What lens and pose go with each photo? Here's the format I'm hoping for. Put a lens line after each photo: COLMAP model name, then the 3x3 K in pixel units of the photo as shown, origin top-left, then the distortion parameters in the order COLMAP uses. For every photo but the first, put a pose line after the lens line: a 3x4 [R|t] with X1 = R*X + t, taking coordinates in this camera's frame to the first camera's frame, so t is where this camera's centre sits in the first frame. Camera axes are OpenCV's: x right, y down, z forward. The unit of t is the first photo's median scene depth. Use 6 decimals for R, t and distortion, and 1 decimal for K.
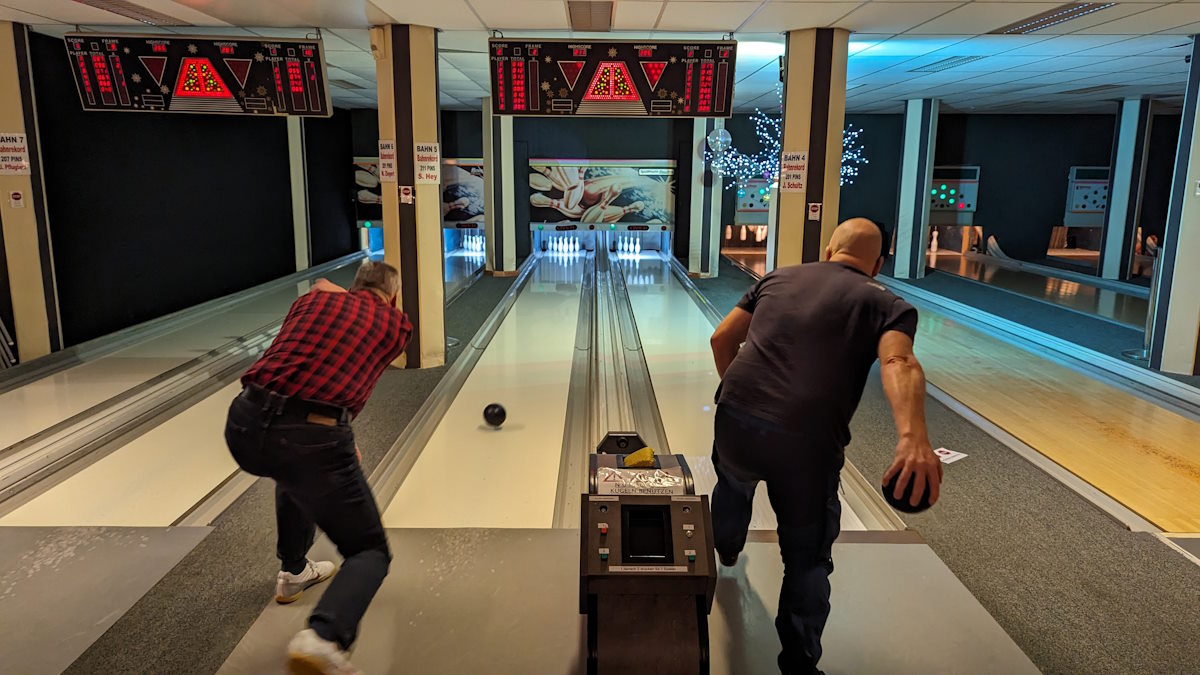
lens RADIAL K [[852.9, 0, 600.6], [0, 852.9, 344.9], [0, 0, 1]] dist [0.062389, -0.055738]
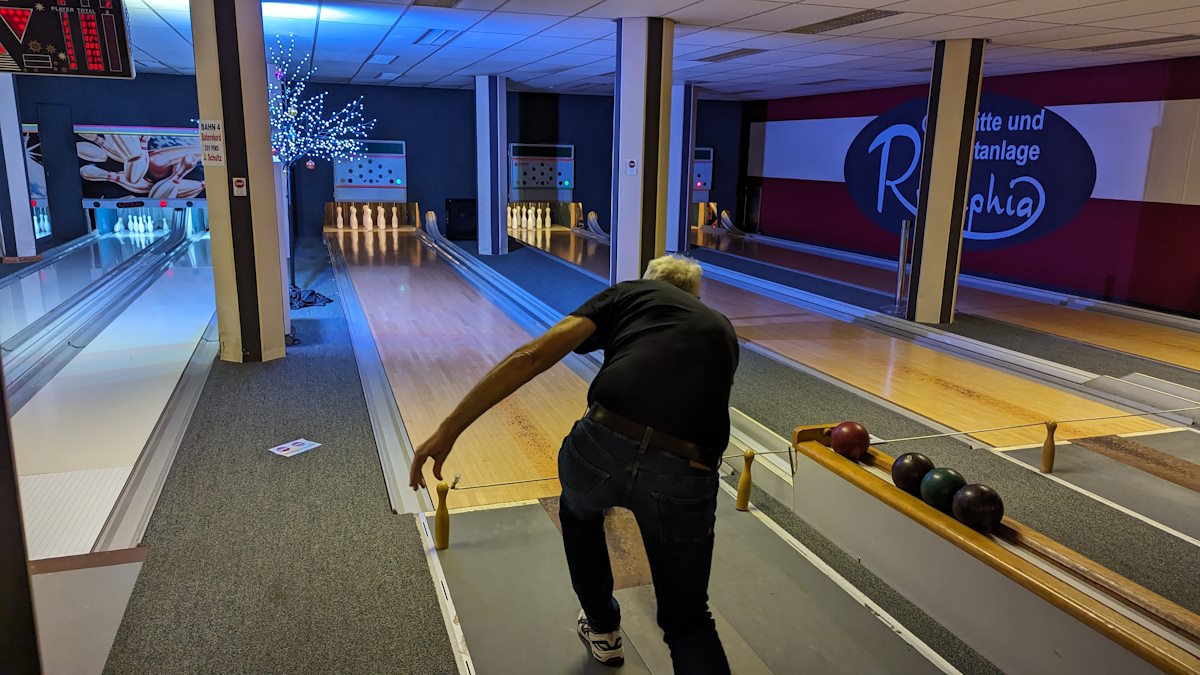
lens RADIAL K [[852.9, 0, 603.1], [0, 852.9, 344.6], [0, 0, 1]] dist [0.062389, -0.055738]
pose [[0.947769, -0.059521, 0.313355, 0.314137], [0.051111, 0.998080, 0.034996, 0.000179], [-0.314836, -0.017152, 0.948991, 0.002089]]
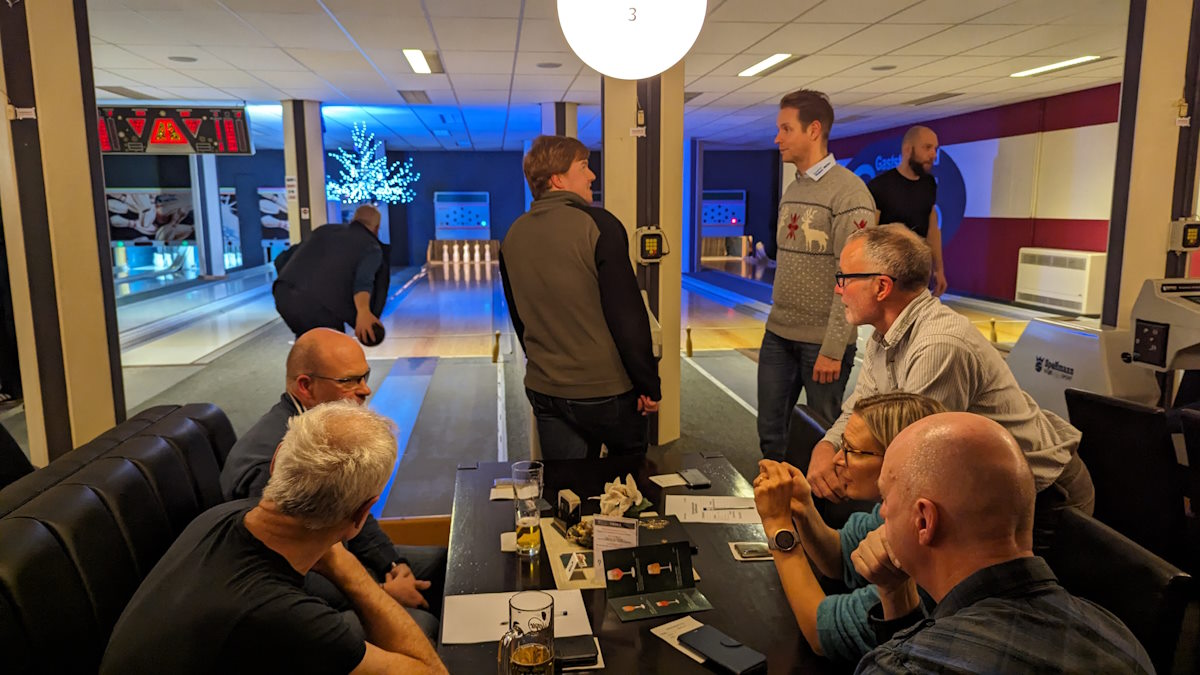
lens RADIAL K [[852.9, 0, 590.1], [0, 852.9, 349.0], [0, 0, 1]] dist [0.062389, -0.055738]
pose [[0.994199, -0.032692, 0.102468, 0.589741], [0.036189, 0.998818, -0.032454, 0.160144], [-0.101286, 0.035973, 0.994207, -0.603874]]
